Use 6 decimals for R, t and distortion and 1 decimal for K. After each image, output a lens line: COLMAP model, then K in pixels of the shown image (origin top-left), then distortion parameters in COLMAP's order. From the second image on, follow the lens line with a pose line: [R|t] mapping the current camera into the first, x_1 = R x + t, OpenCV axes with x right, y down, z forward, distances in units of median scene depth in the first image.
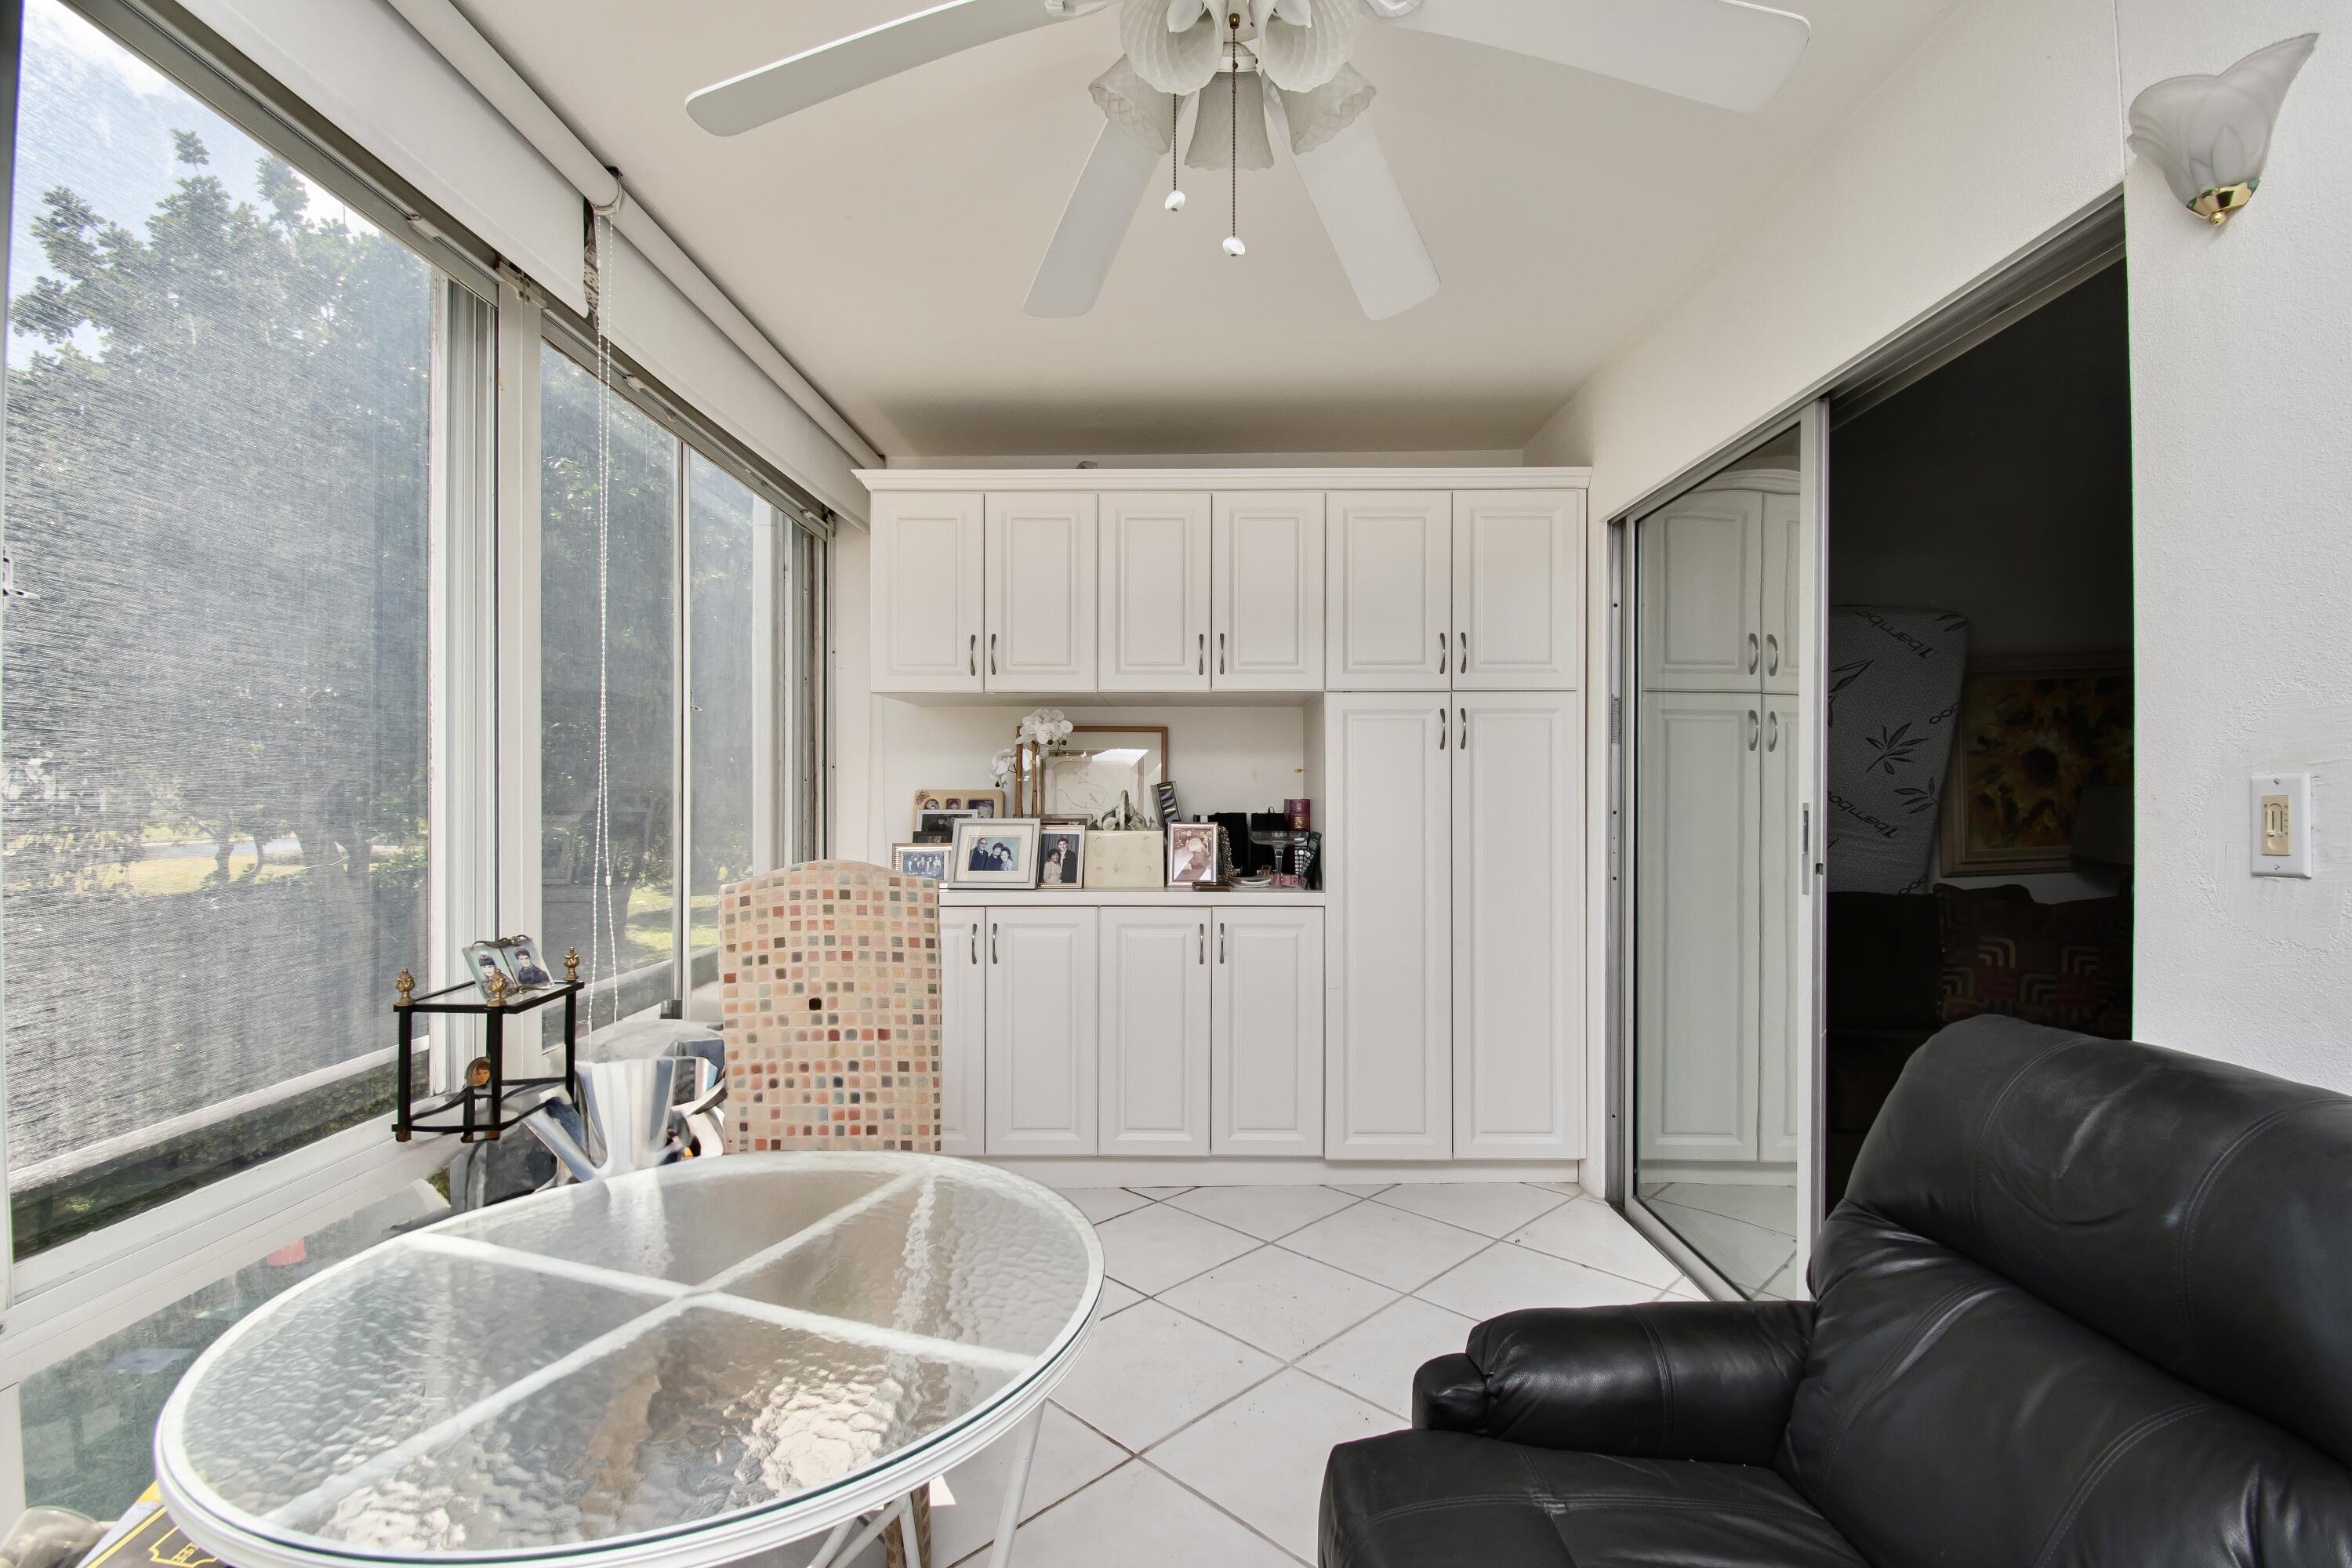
lens RADIAL K [[1051.5, 0, 1166.9], [0, 1051.5, 785.5], [0, 0, 1]] dist [-0.001794, -0.014304]
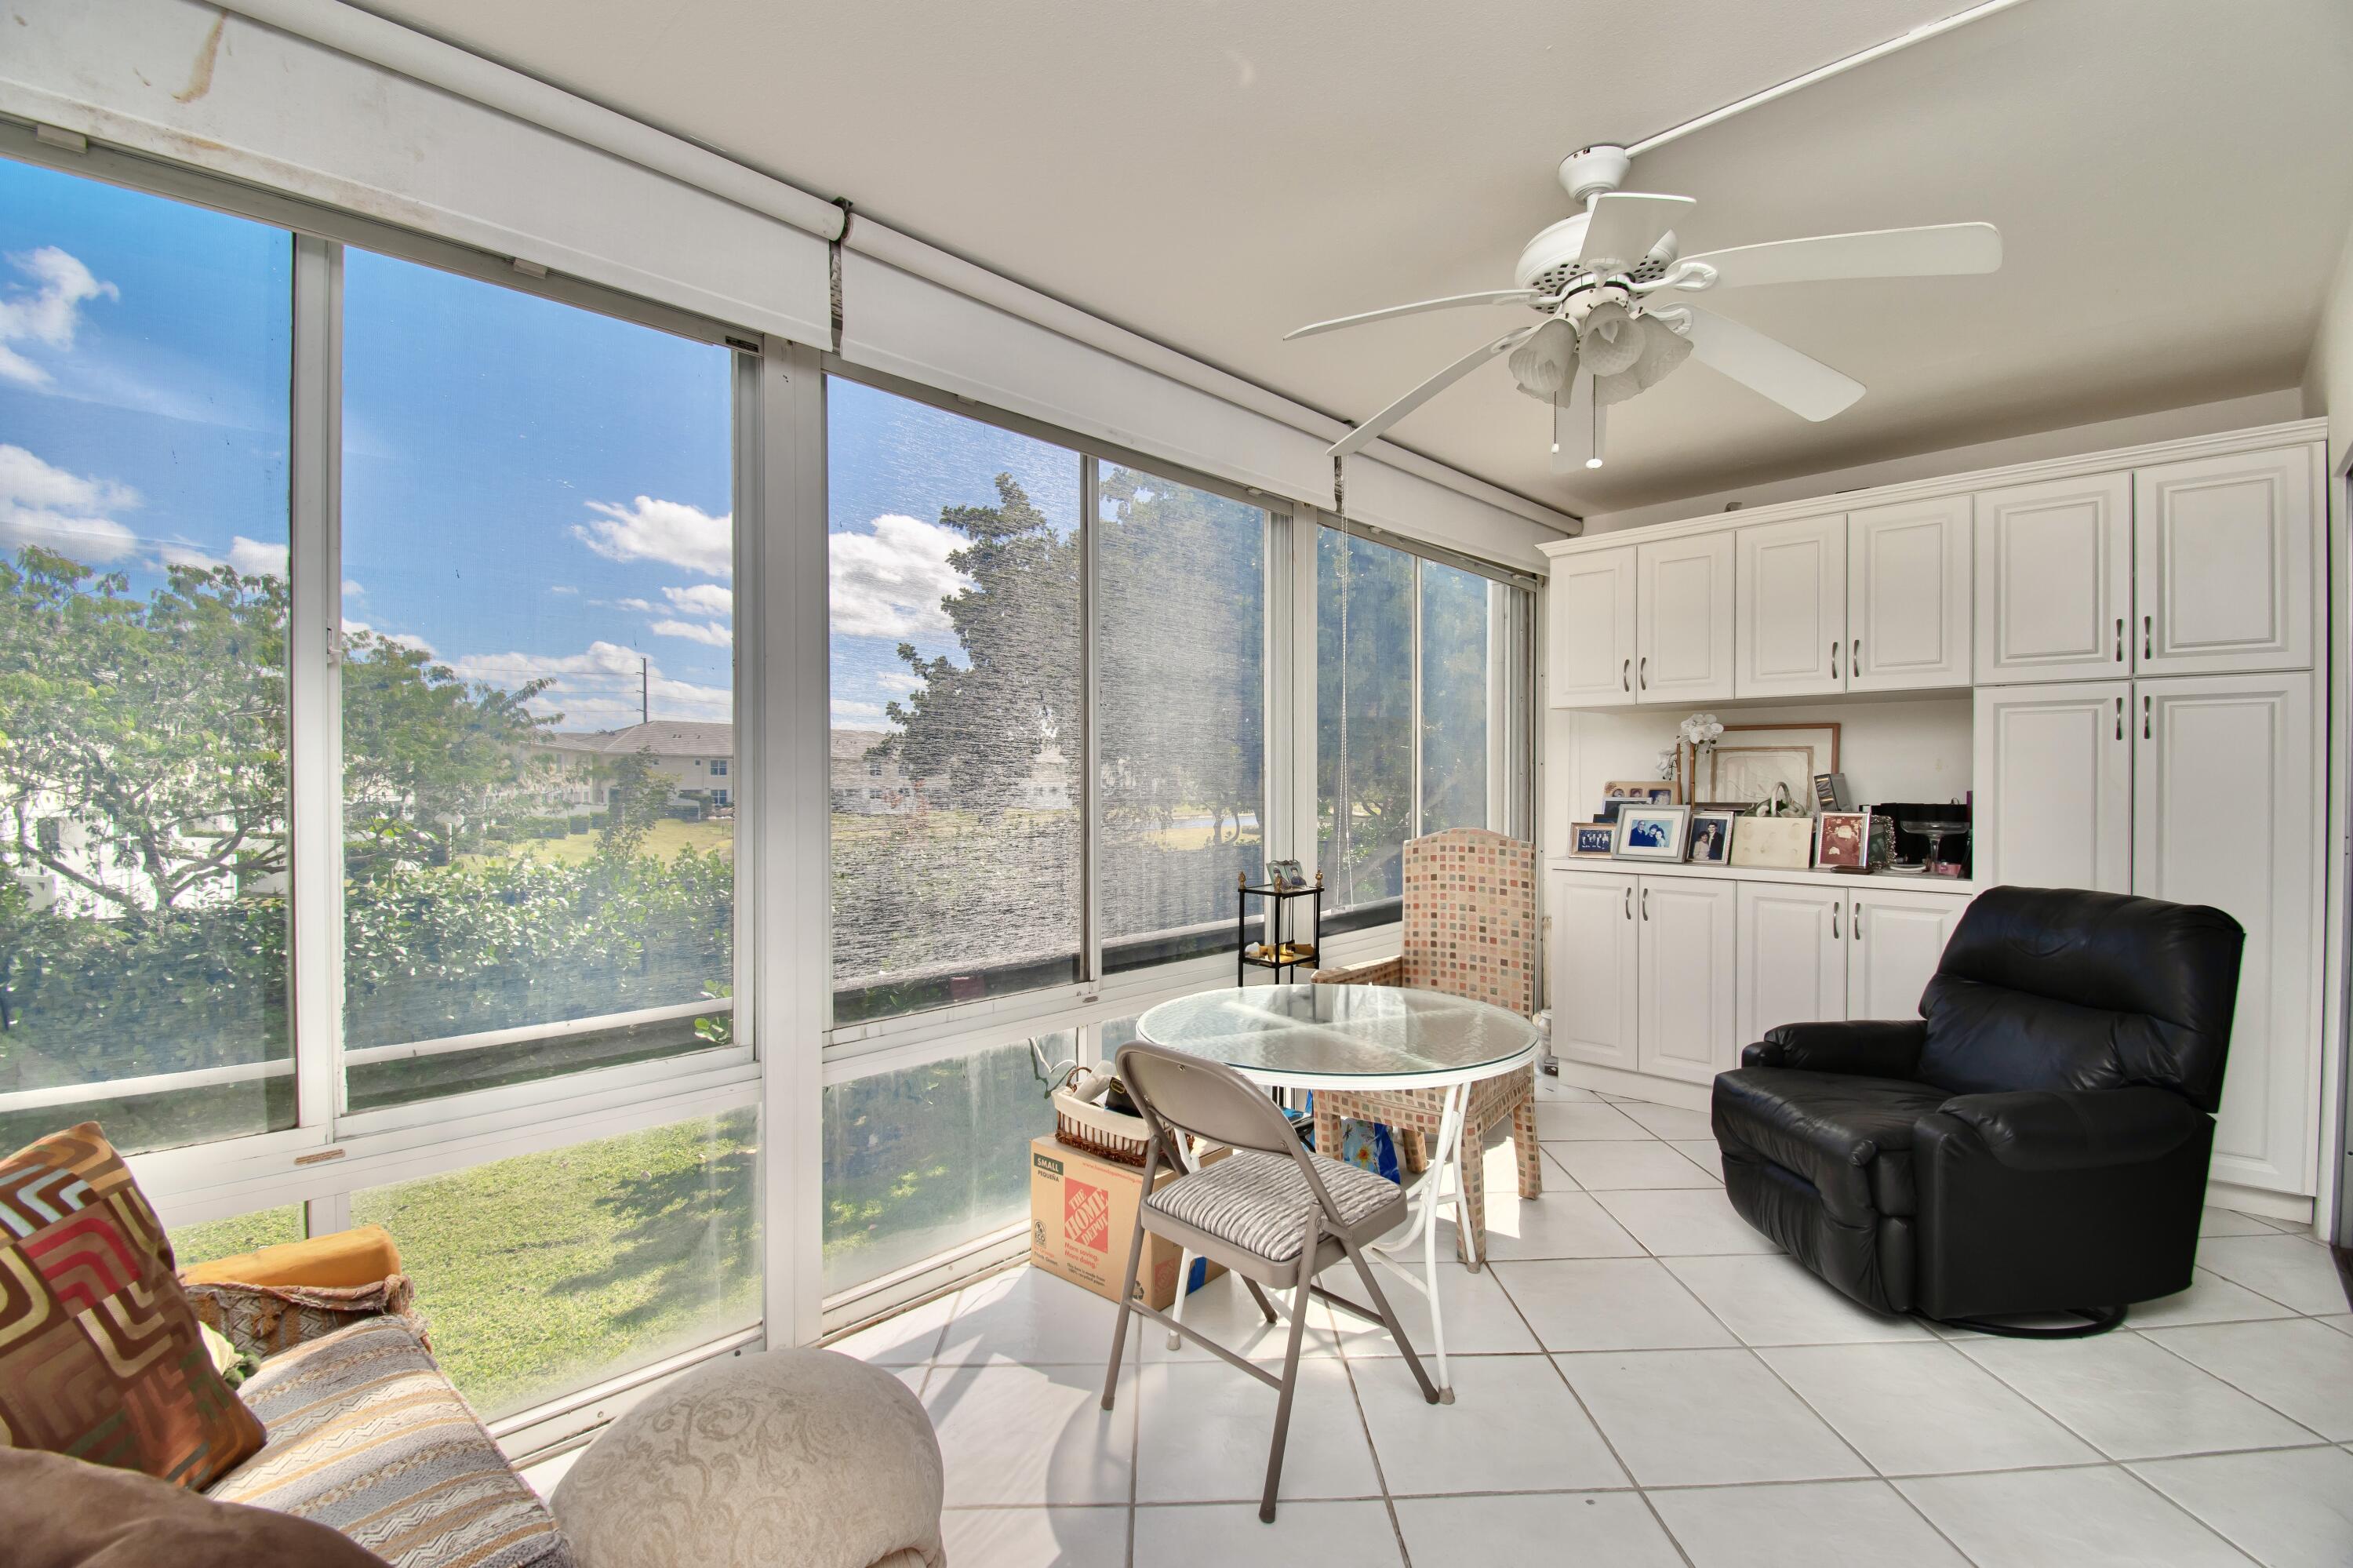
lens RADIAL K [[1052.0, 0, 1215.7], [0, 1052.0, 778.2], [0, 0, 1]] dist [-0.001794, -0.014304]
pose [[0.733830, -0.001306, -0.679332, 0.310396], [0.004122, 0.999988, 0.002530, -0.005375], [0.679320, -0.004656, 0.733827, -0.265725]]
